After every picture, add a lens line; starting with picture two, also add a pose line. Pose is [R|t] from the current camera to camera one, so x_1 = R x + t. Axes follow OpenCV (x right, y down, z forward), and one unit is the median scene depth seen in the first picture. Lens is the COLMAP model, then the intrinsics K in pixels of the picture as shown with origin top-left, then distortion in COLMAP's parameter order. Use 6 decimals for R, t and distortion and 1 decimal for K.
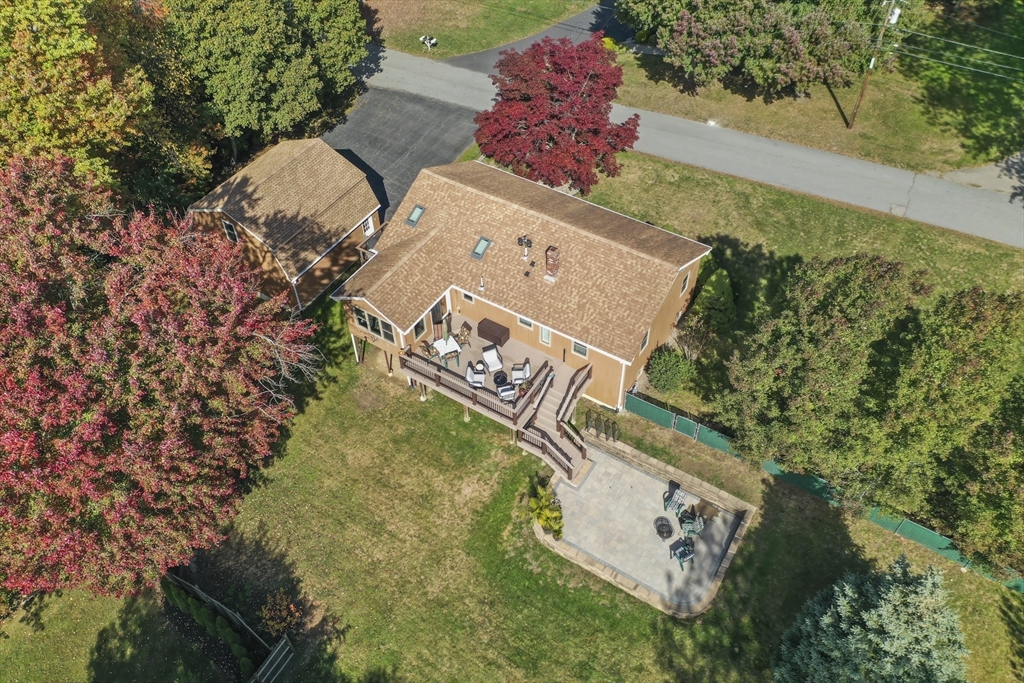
lens RADIAL K [[813.4, 0, 512.0], [0, 813.4, 341.5], [0, 0, 1]] dist [-0.009312, -0.005467]
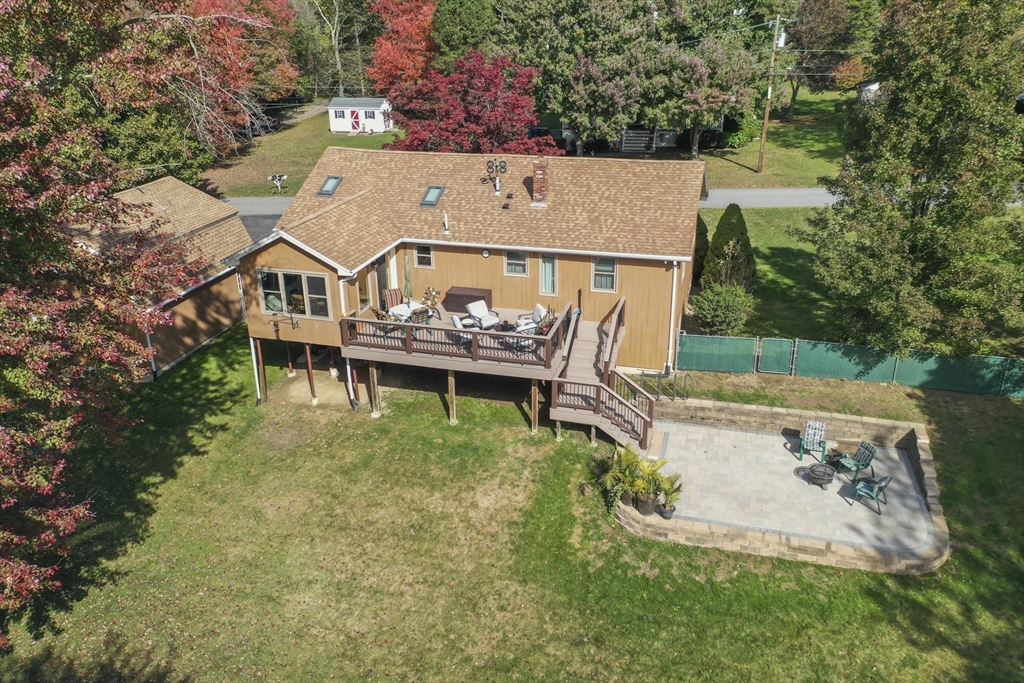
lens RADIAL K [[813.4, 0, 512.0], [0, 813.4, 341.5], [0, 0, 1]] dist [-0.009312, -0.005467]
pose [[0.958783, -0.103042, 0.264798, -0.181006], [0.206936, 0.891846, -0.402230, 0.317779], [-0.194712, 0.440447, 0.876409, 0.414954]]
